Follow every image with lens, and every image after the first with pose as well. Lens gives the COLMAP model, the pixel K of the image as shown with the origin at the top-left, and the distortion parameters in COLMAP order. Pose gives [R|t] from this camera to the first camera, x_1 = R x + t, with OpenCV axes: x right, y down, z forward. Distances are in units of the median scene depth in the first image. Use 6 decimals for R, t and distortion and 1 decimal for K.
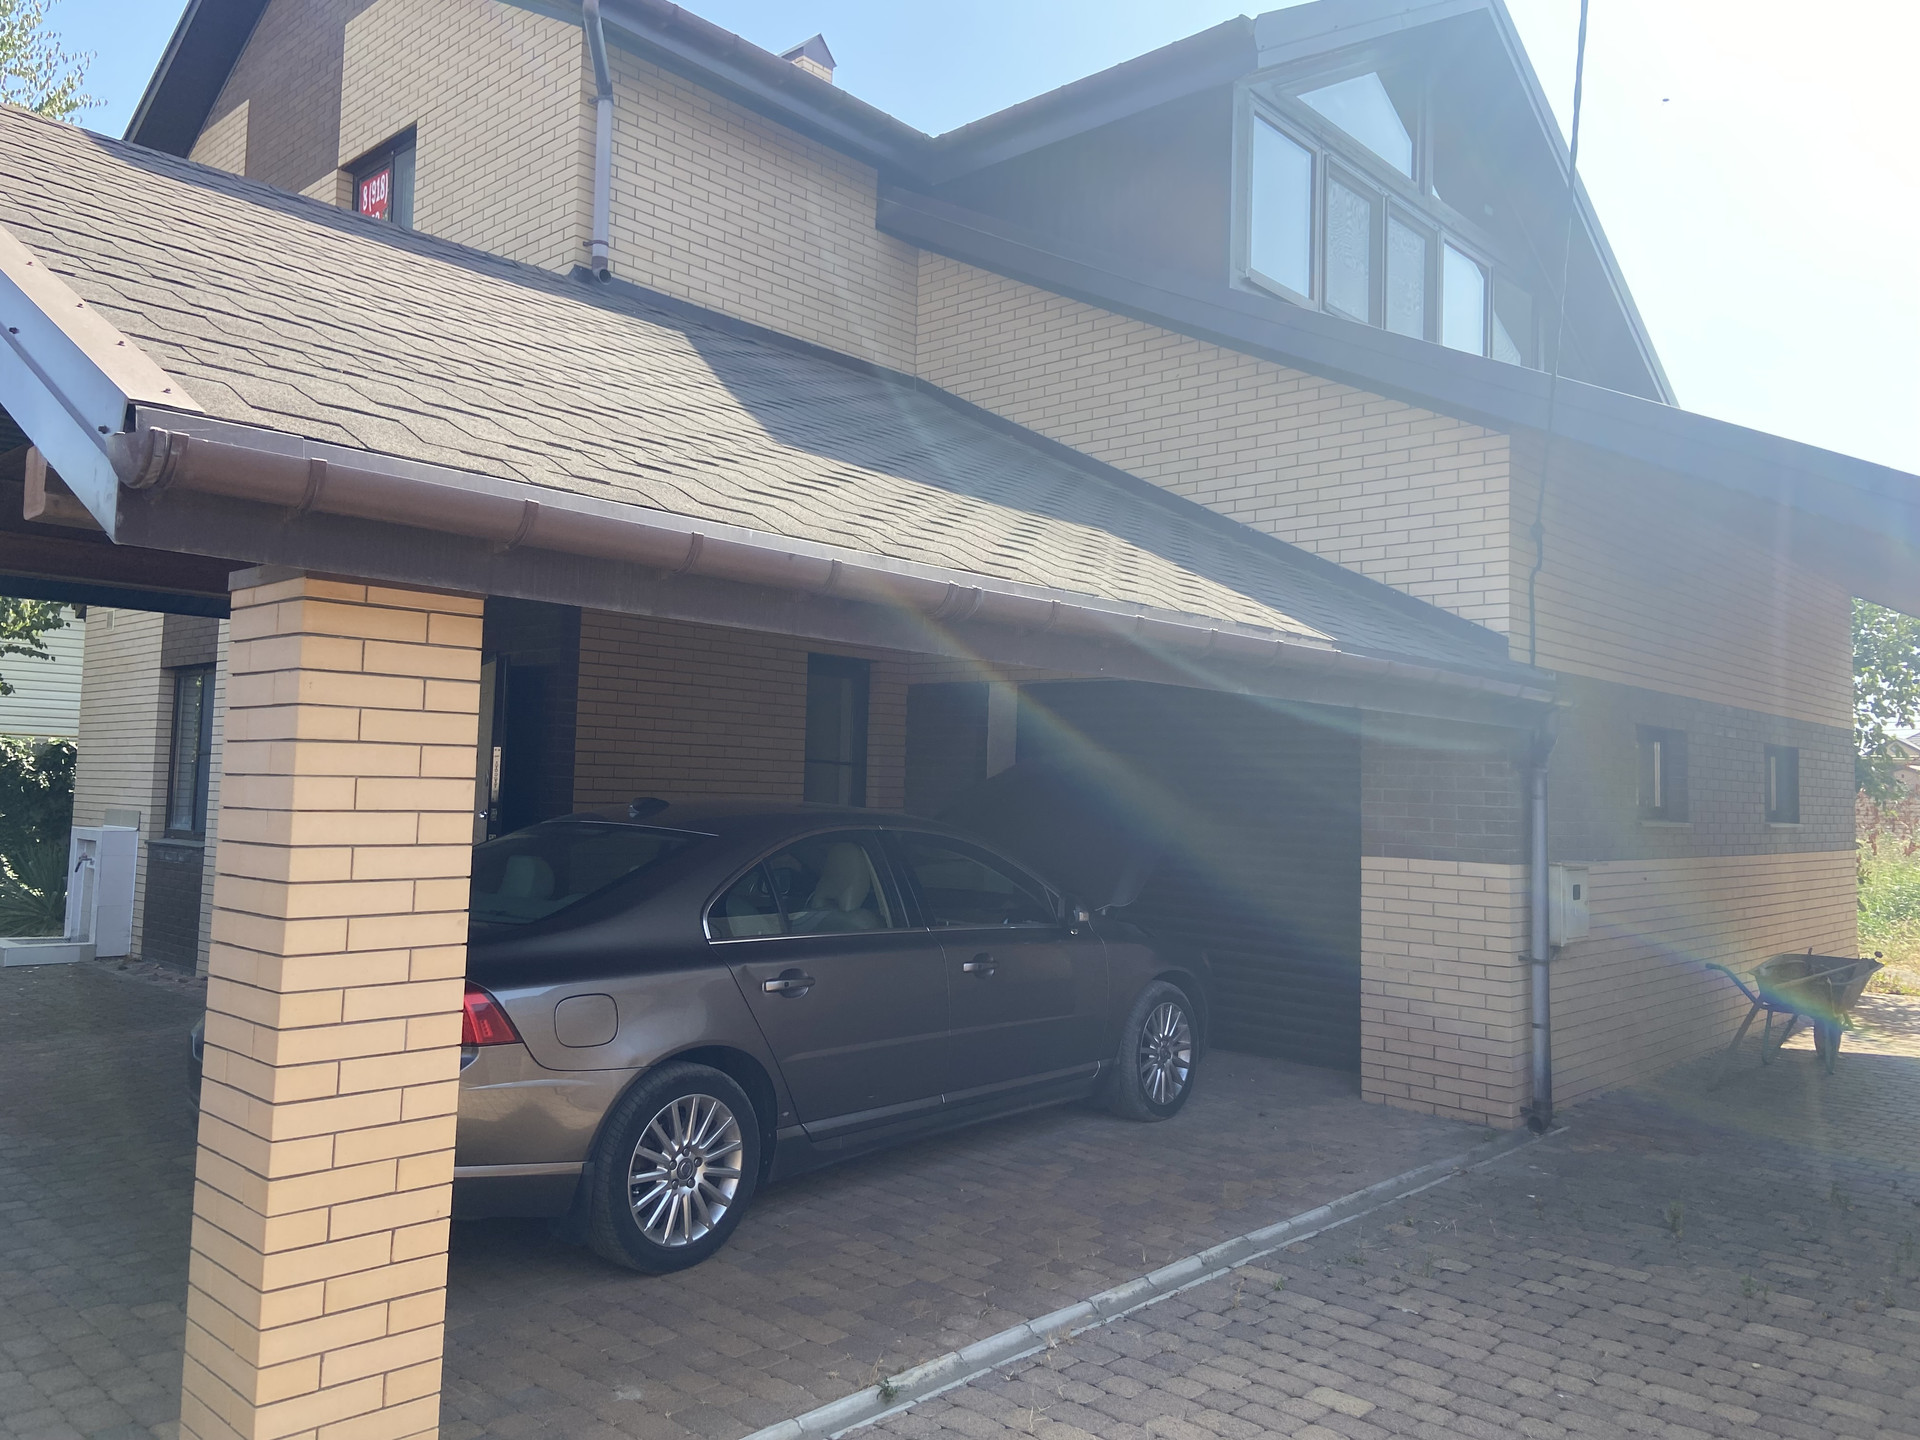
lens RADIAL K [[1433.4, 0, 956.6], [0, 1433.4, 691.9], [0, 0, 1]] dist [0.106841, -0.130551]
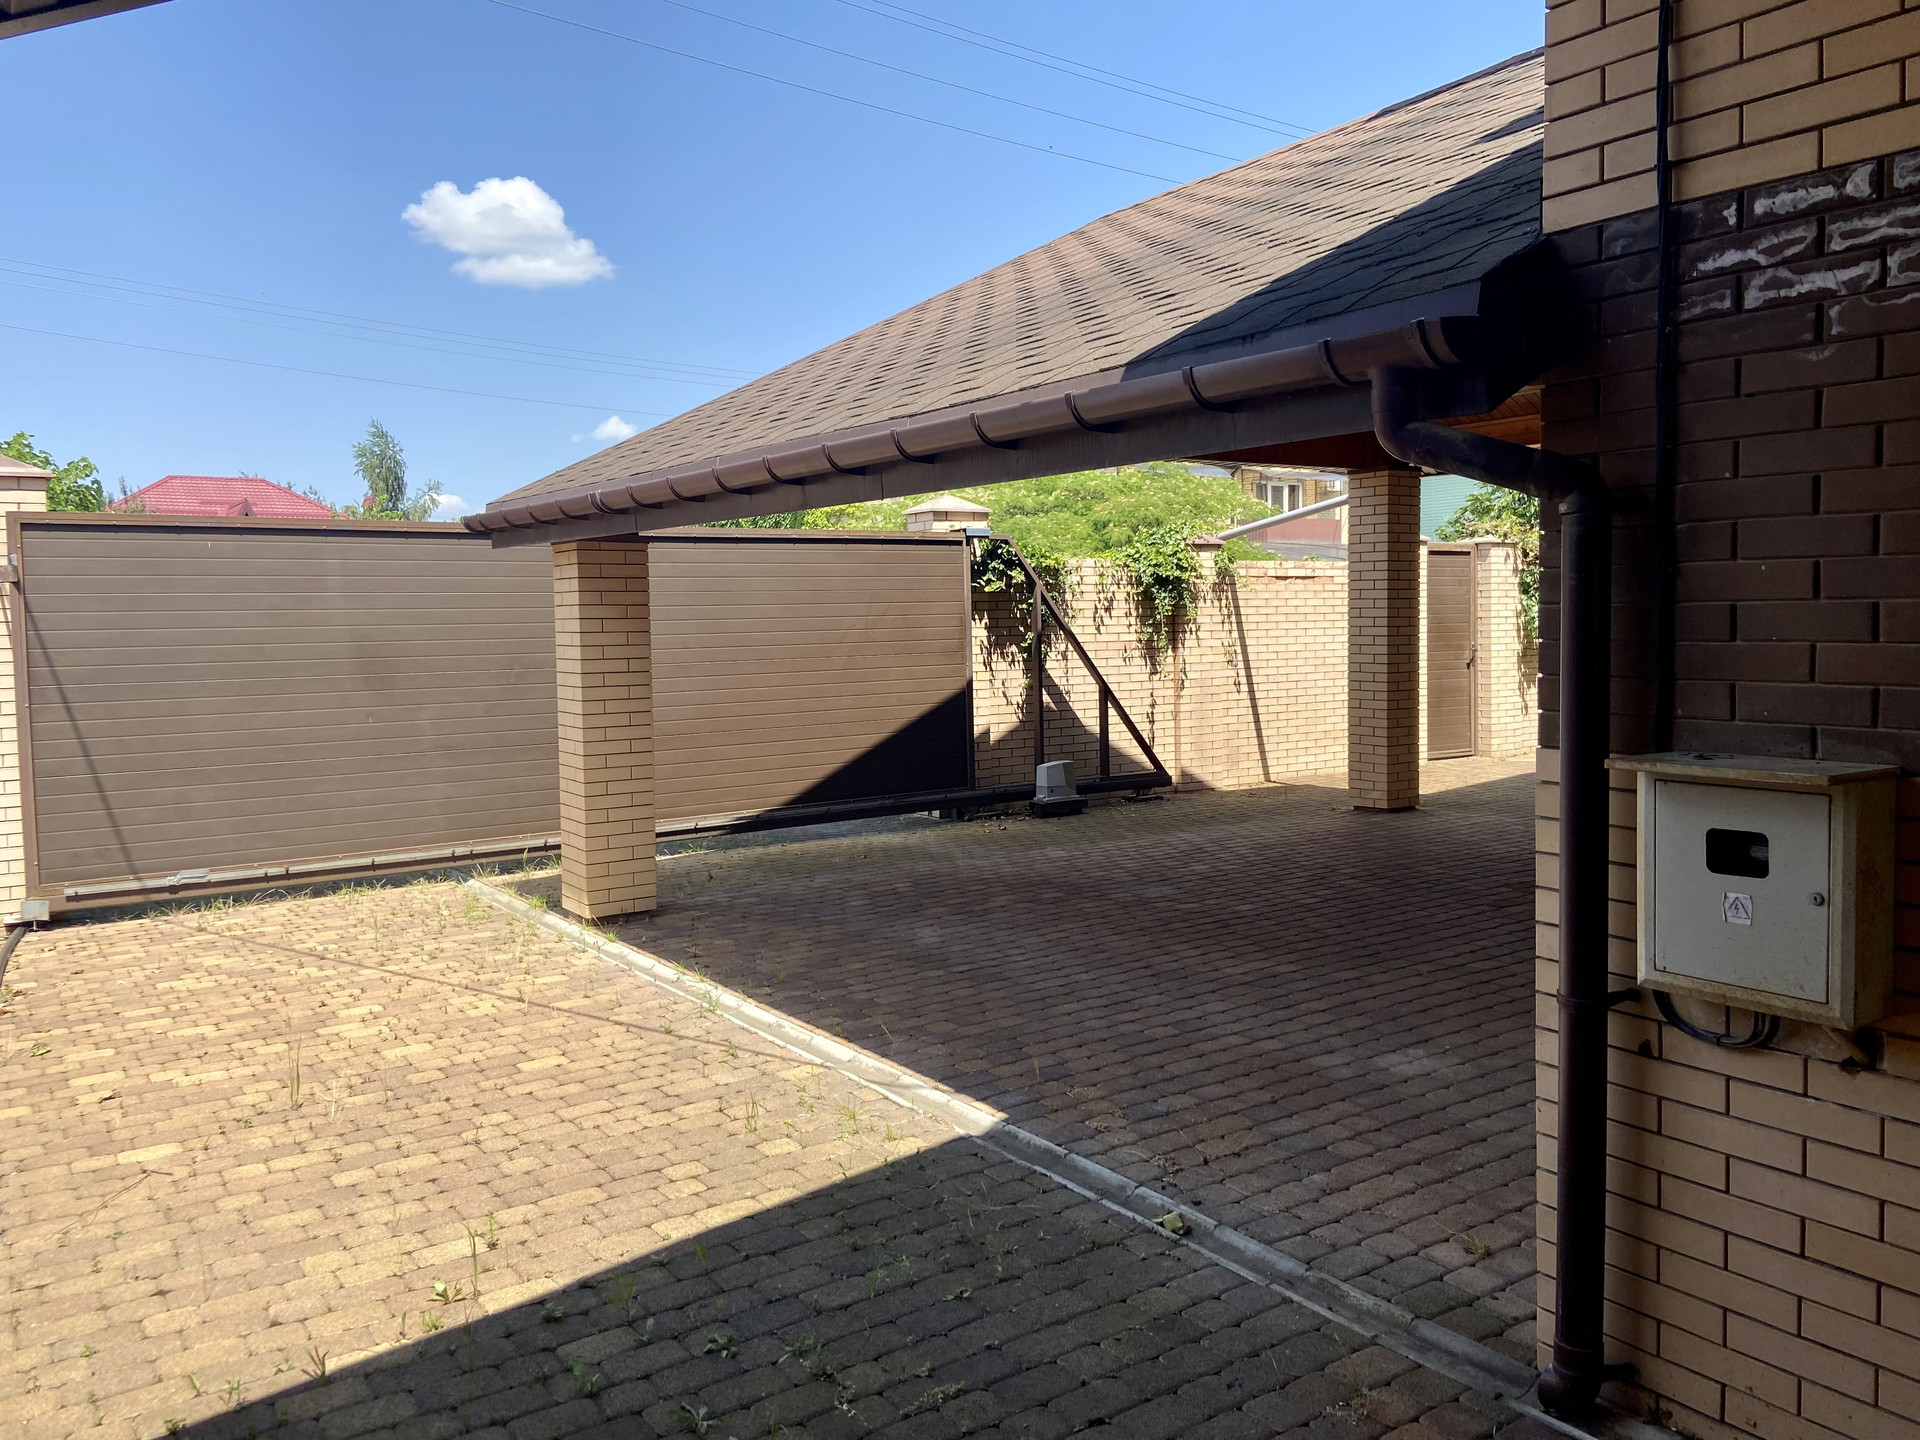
lens RADIAL K [[1433.4, 0, 956.6], [0, 1433.4, 691.9], [0, 0, 1]] dist [0.106841, -0.130551]
pose [[-0.215074, 0.035163, -0.975964, 1.296129], [0.078580, 0.996734, 0.018594, 0.134625], [0.973431, -0.072692, -0.217135, 1.488403]]
